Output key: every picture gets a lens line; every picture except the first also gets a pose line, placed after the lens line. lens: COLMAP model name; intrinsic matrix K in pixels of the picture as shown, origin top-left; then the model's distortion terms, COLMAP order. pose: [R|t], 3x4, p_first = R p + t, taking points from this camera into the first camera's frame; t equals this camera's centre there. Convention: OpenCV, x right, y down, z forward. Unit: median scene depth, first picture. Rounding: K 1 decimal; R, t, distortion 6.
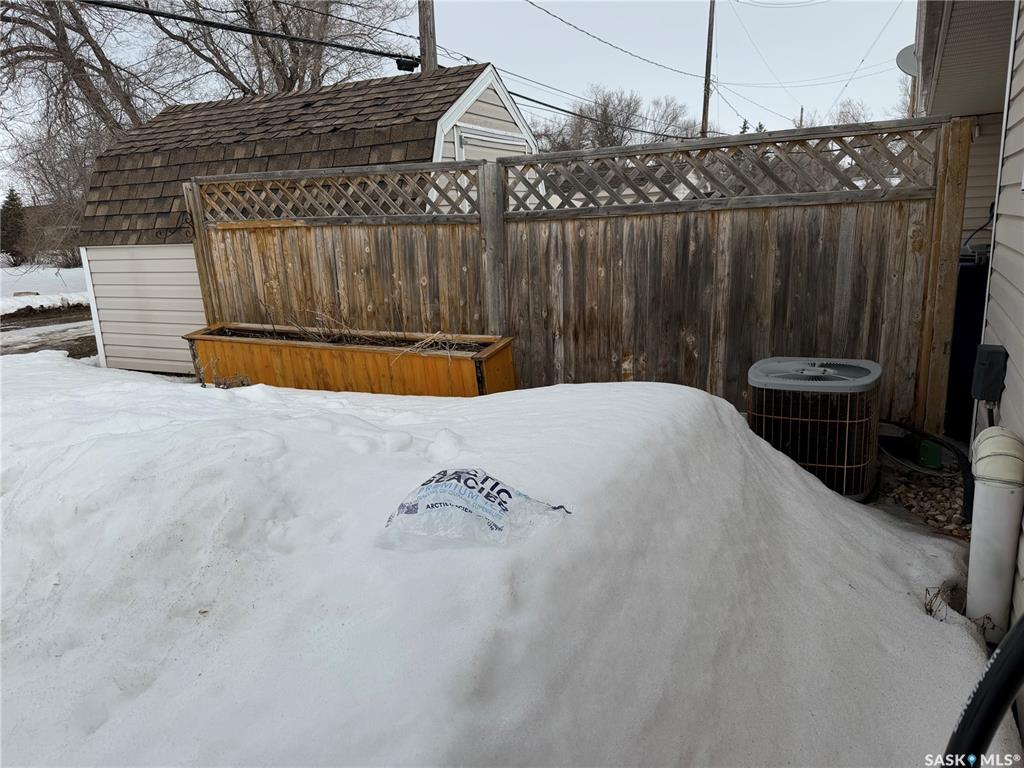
lens RADIAL K [[731.8, 0, 496.5], [0, 731.8, 386.9], [0, 0, 1]] dist [0.037550, -0.045198]
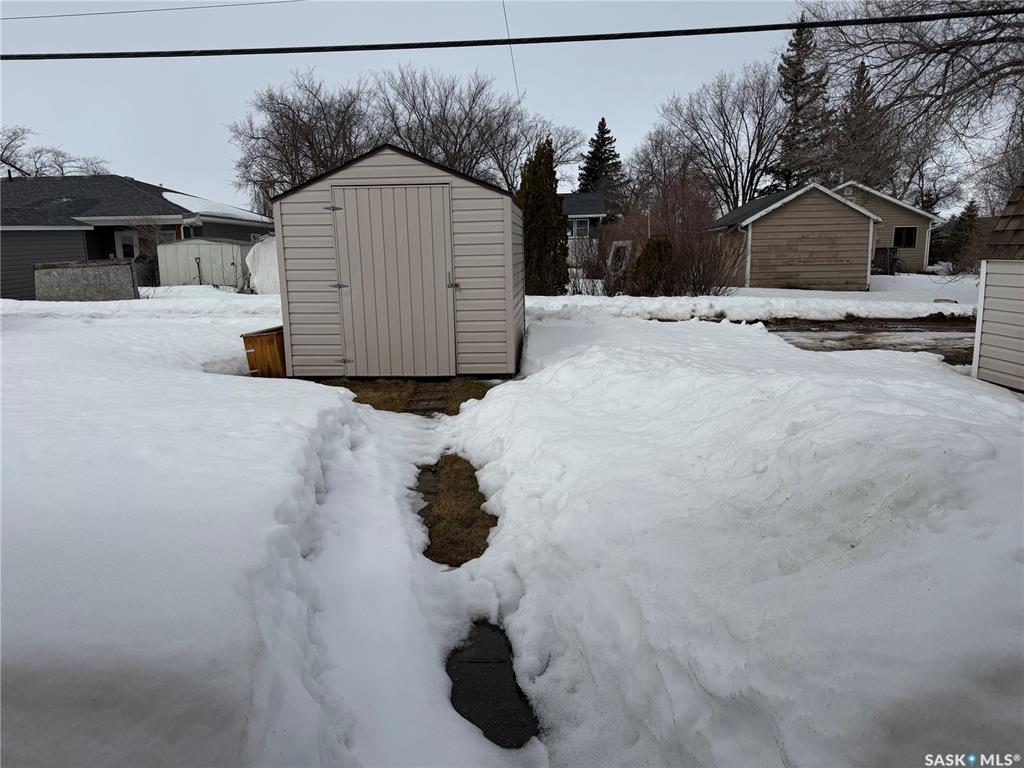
lens RADIAL K [[731.8, 0, 496.5], [0, 731.8, 386.9], [0, 0, 1]] dist [0.037550, -0.045198]
pose [[0.416066, 0.203258, -0.886327, 0.363029], [-0.213702, 0.969256, 0.121958, 0.009530], [0.883867, 0.138667, 0.446711, -0.140828]]
